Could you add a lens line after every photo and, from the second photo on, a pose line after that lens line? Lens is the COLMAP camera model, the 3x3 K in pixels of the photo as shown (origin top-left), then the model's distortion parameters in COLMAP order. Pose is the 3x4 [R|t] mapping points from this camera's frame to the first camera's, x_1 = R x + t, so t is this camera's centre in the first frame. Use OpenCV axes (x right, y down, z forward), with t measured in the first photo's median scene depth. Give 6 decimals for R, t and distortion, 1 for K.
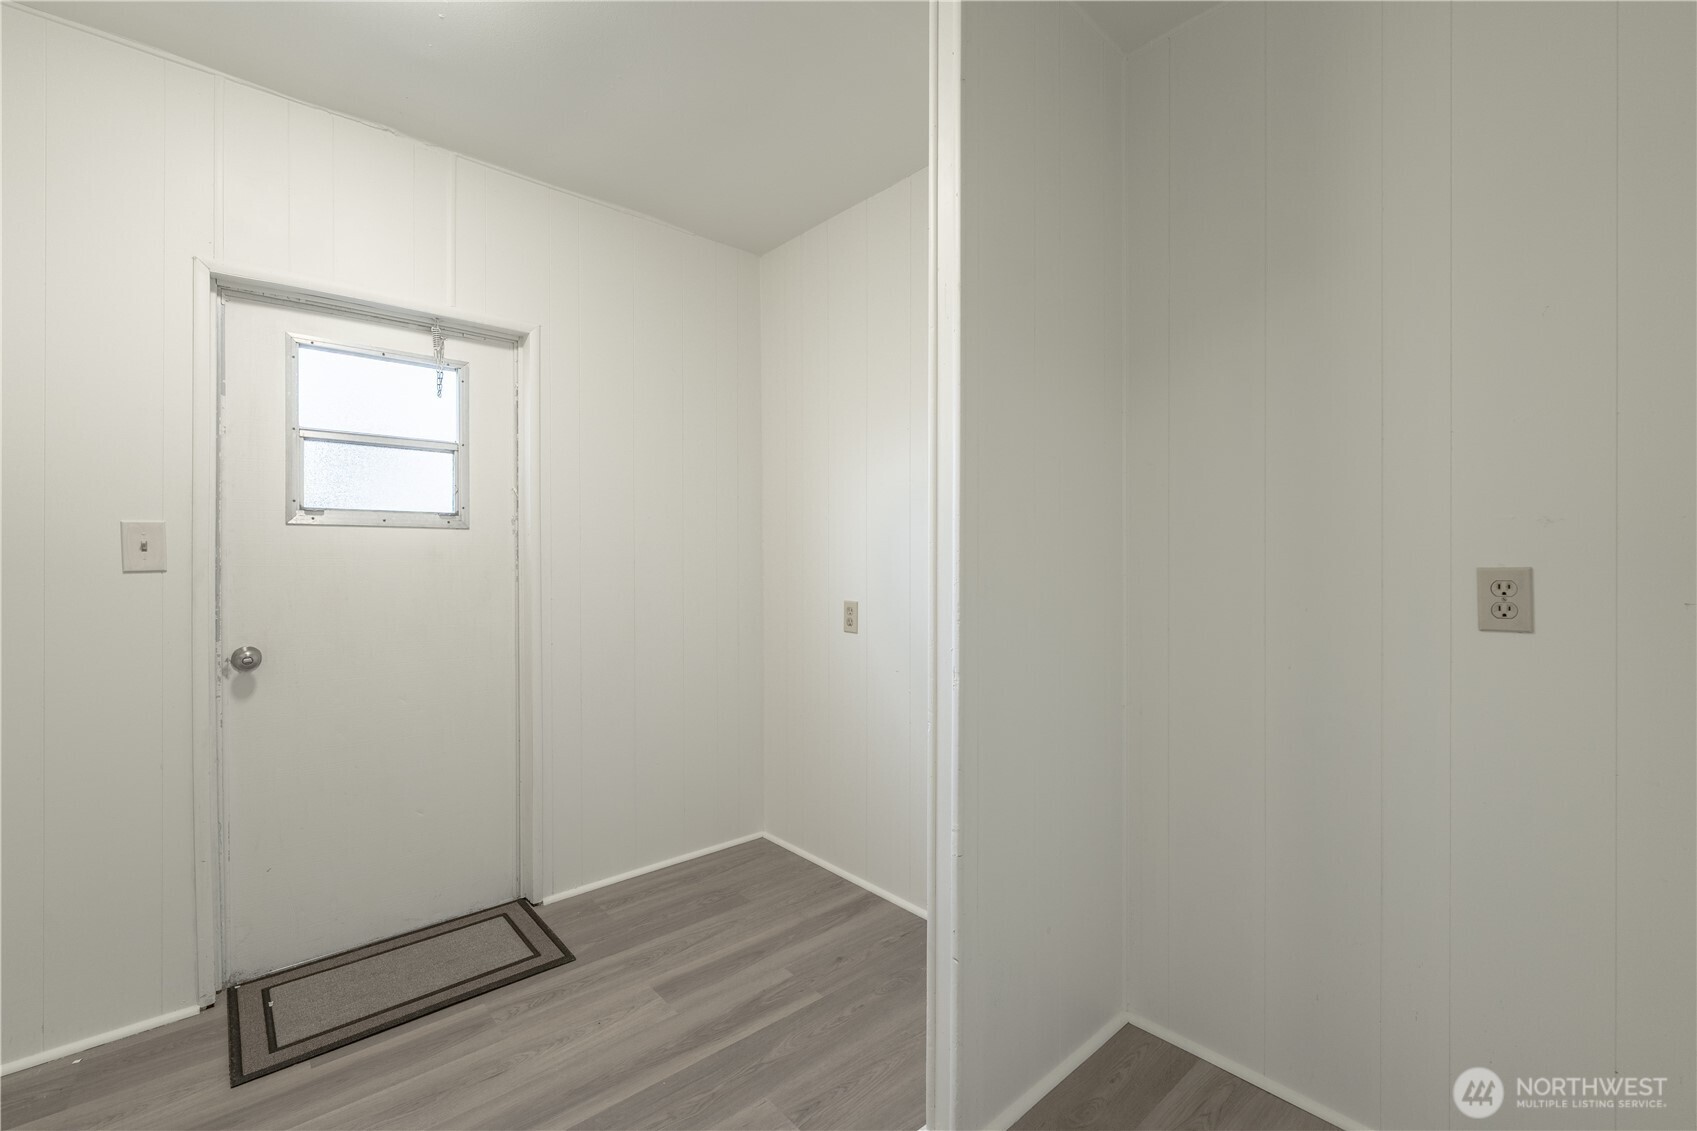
lens RADIAL K [[703.0, 0, 853.5], [0, 703.0, 567.0], [0, 0, 1]] dist [-0.001477, -0.000375]
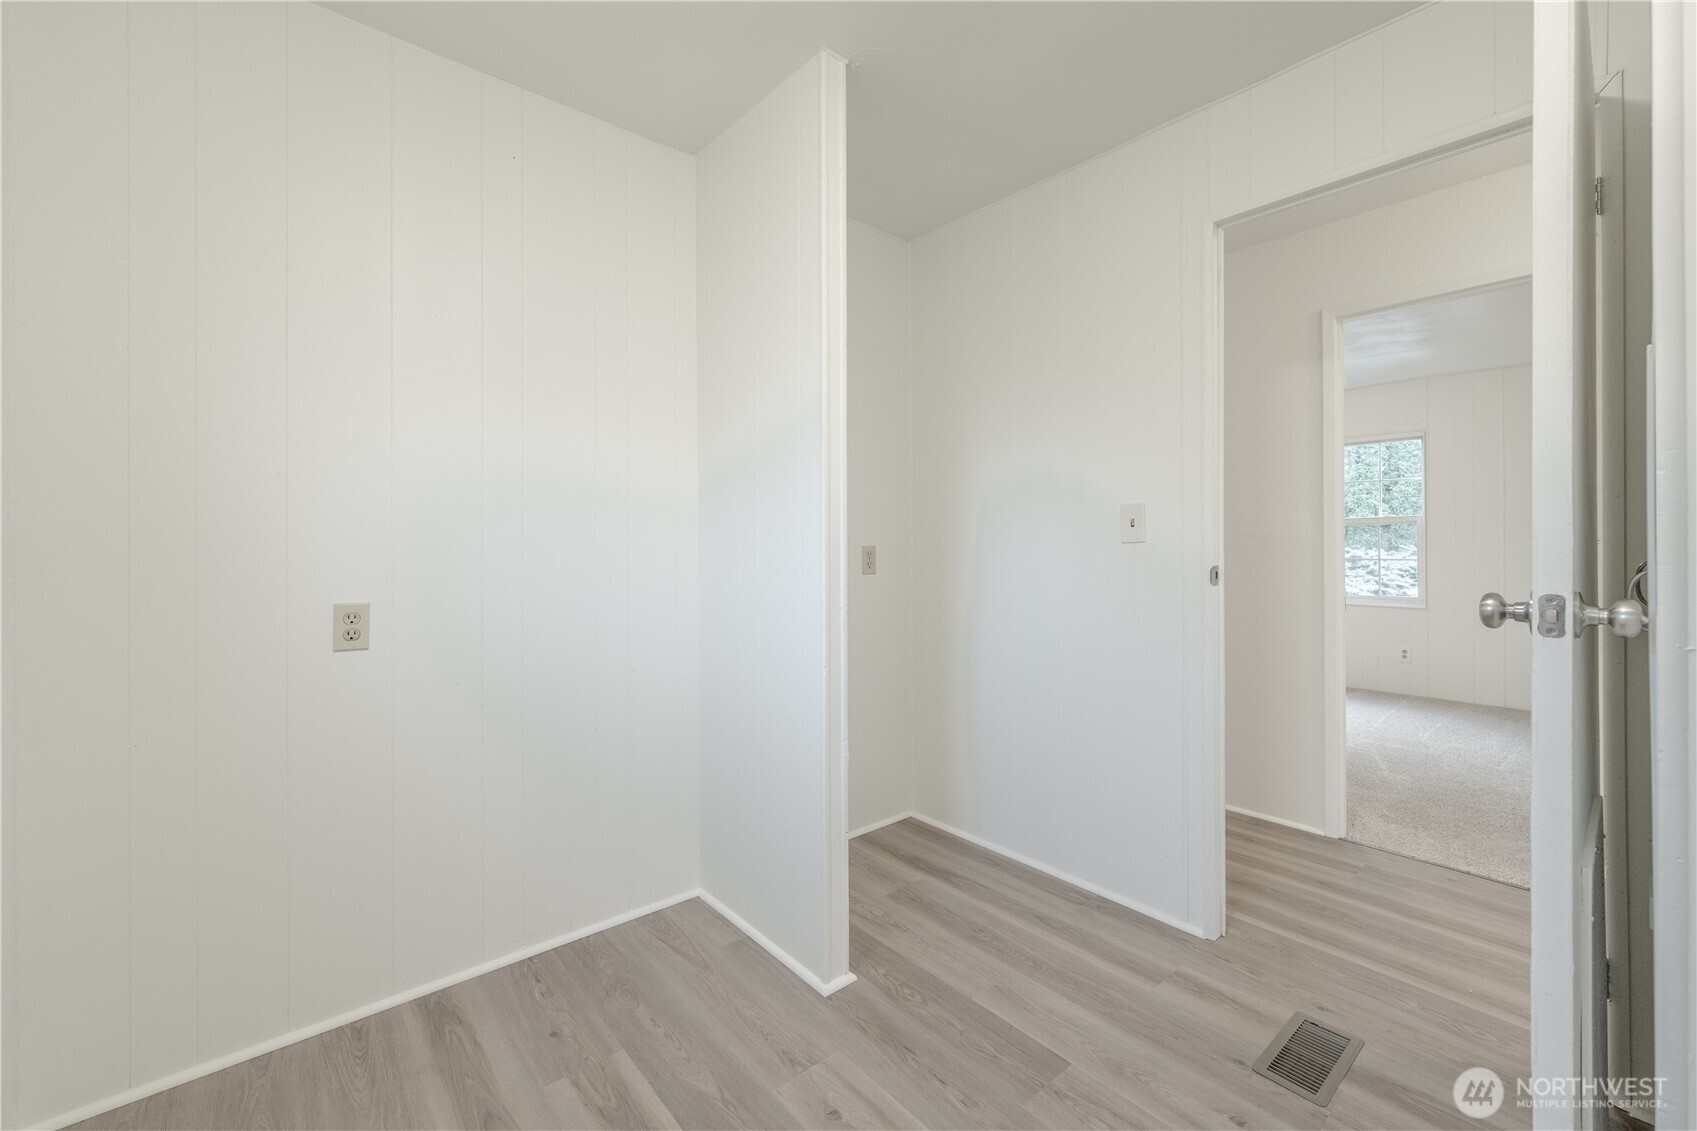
lens RADIAL K [[687.4, 0, 815.2], [0, 687.4, 561.0], [0, 0, 1]] dist [-0.000447, -0.000014]
pose [[0.050480, -0.024272, 0.998430, -0.930866], [0.011112, 0.999656, 0.023740, -0.003289], [-0.998663, 0.009896, 0.050732, 0.779225]]
